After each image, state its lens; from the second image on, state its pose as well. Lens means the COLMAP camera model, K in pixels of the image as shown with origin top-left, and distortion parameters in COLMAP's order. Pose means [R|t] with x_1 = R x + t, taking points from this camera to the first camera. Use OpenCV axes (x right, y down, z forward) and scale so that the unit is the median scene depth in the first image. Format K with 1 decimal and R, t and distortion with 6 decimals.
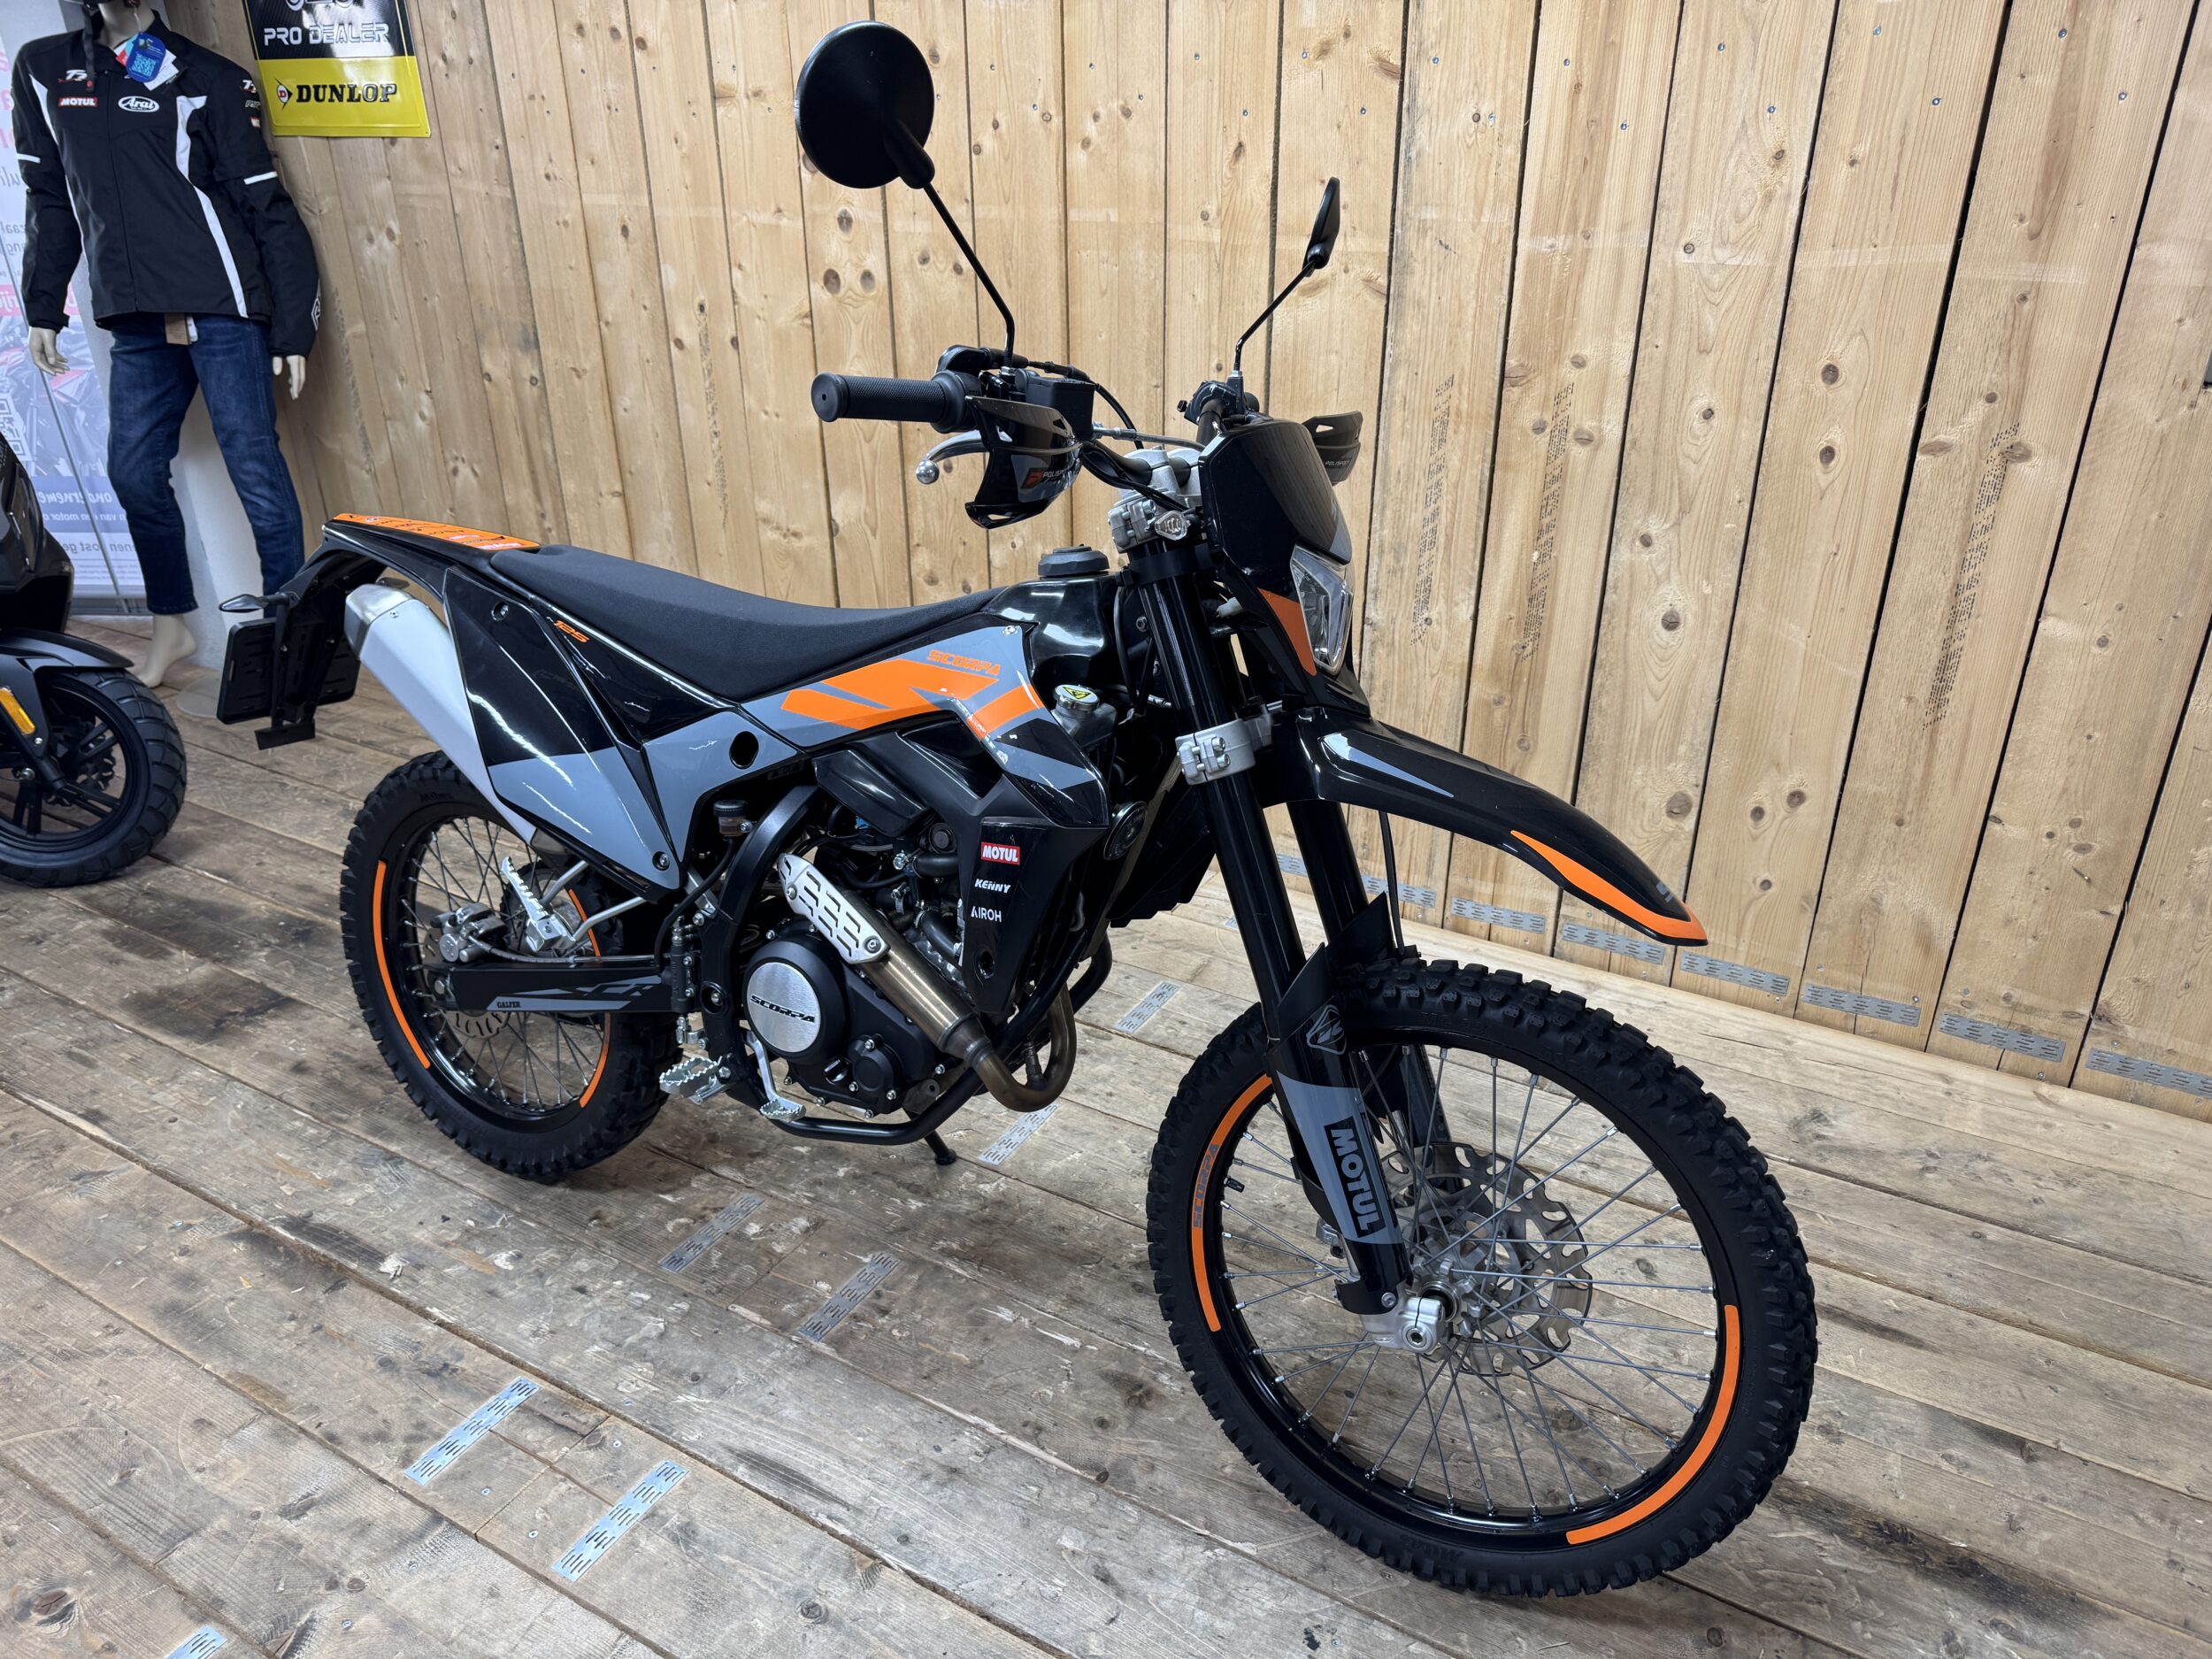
lens RADIAL K [[1578.6, 0, 1106.7], [0, 1578.6, 849.3], [0, 0, 1]] dist [0.010172, -0.017632]
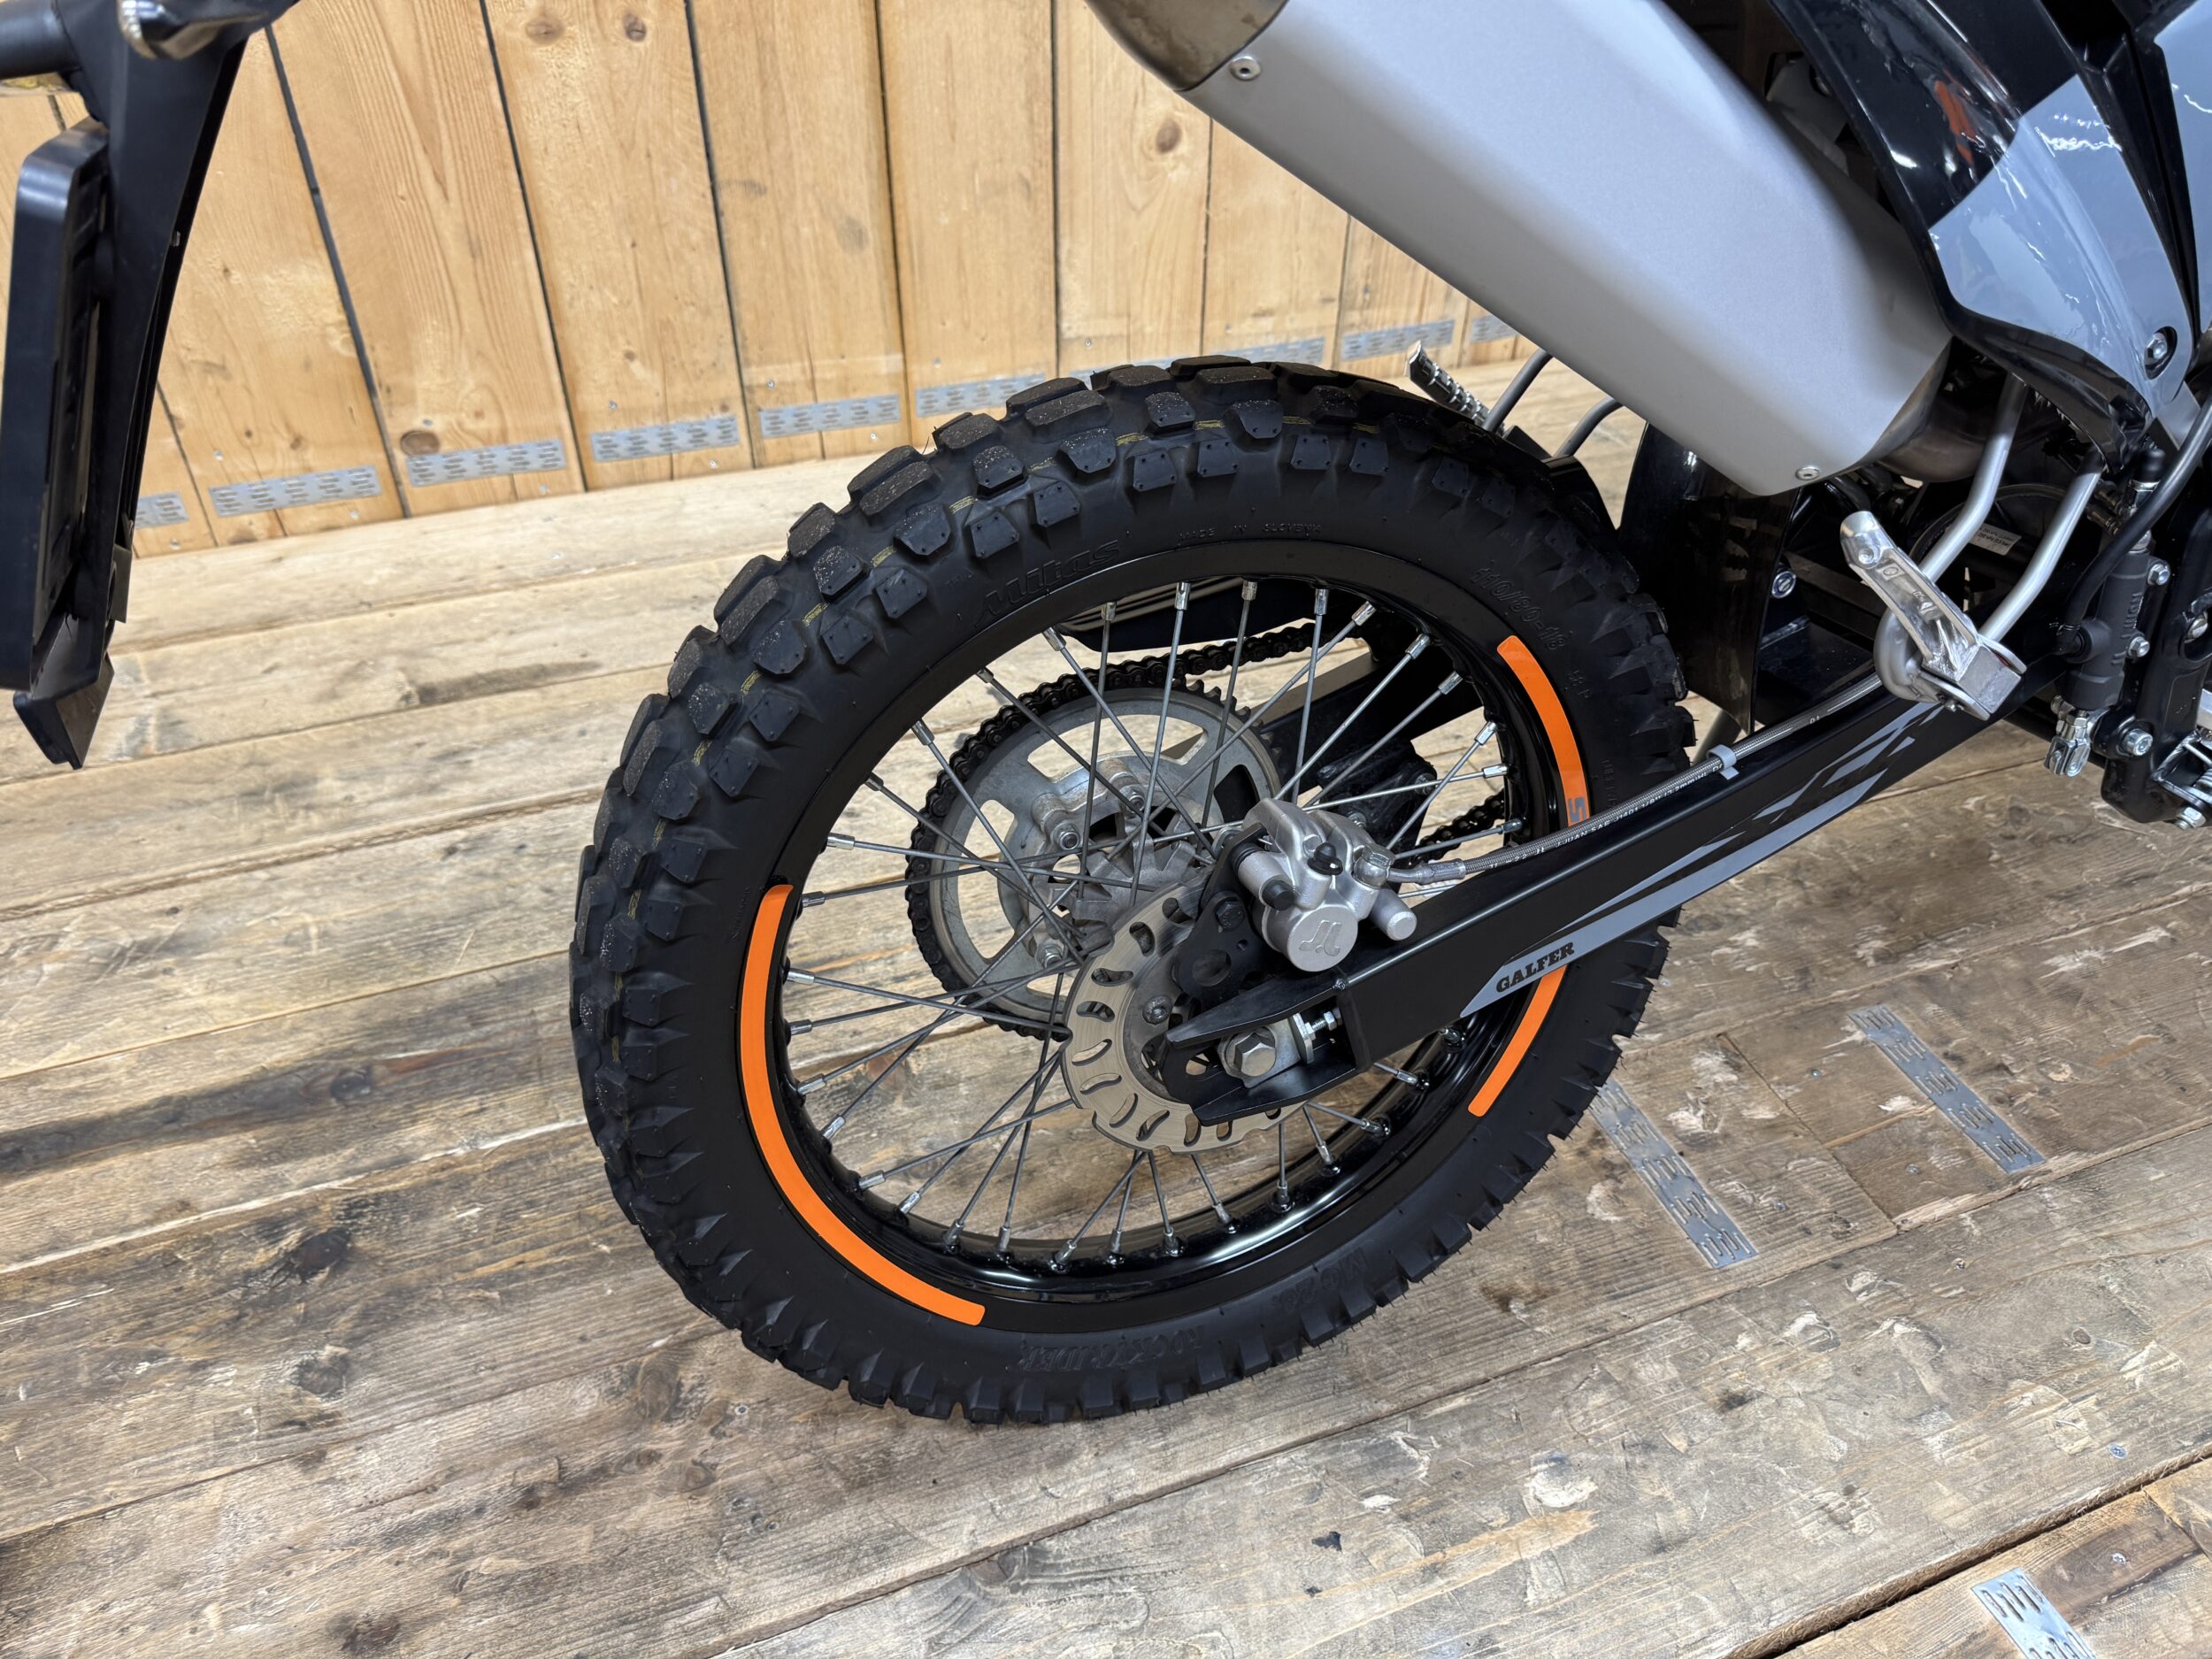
lens RADIAL K [[1578.6, 0, 1115.6], [0, 1578.6, 844.3], [0, 0, 1]] dist [0.010172, -0.017632]
pose [[0.624429, -0.475834, 0.619411, -0.585998], [0.325770, 0.879407, 0.347155, -0.083436], [-0.709903, -0.014988, 0.704140, 0.706006]]
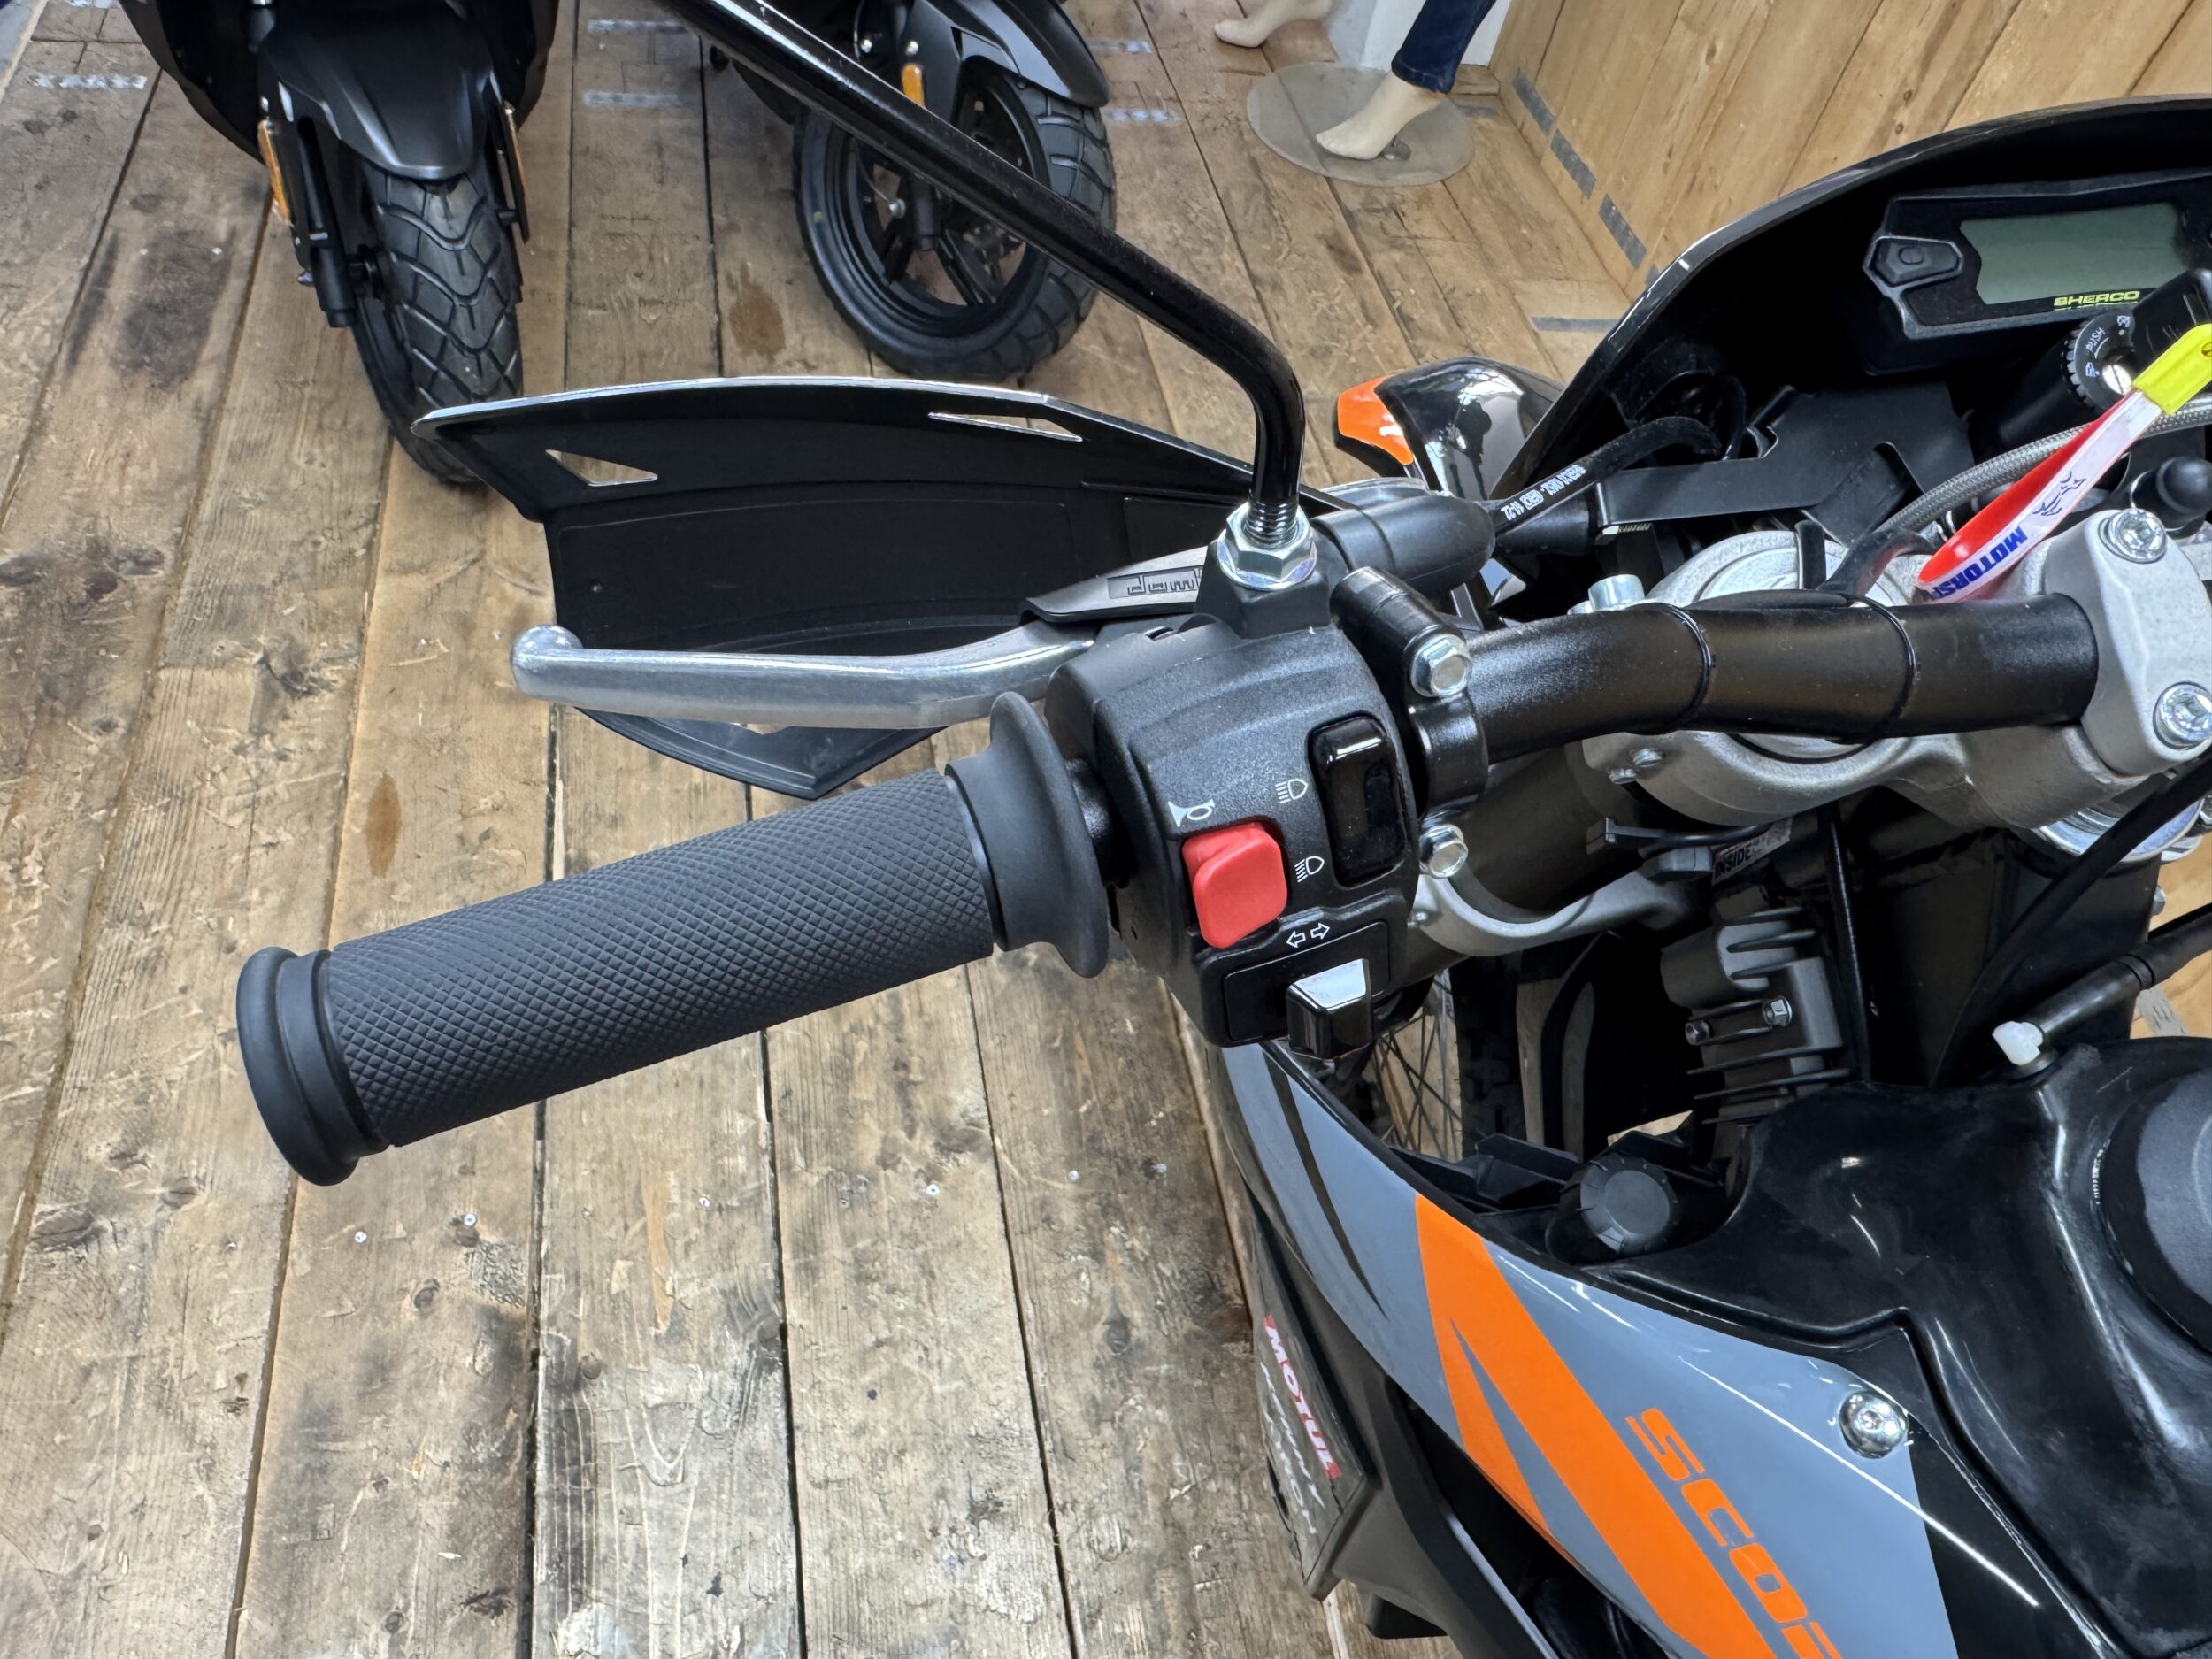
lens RADIAL K [[1578.6, 0, 1026.4], [0, 1578.6, 827.8], [0, 0, 1]] dist [0.010172, -0.017632]
pose [[0.636022, 0.653572, -0.410268, -0.281625], [-0.447545, 0.745532, 0.493847, -0.255159], [0.628633, -0.130484, 0.766678, 0.646508]]
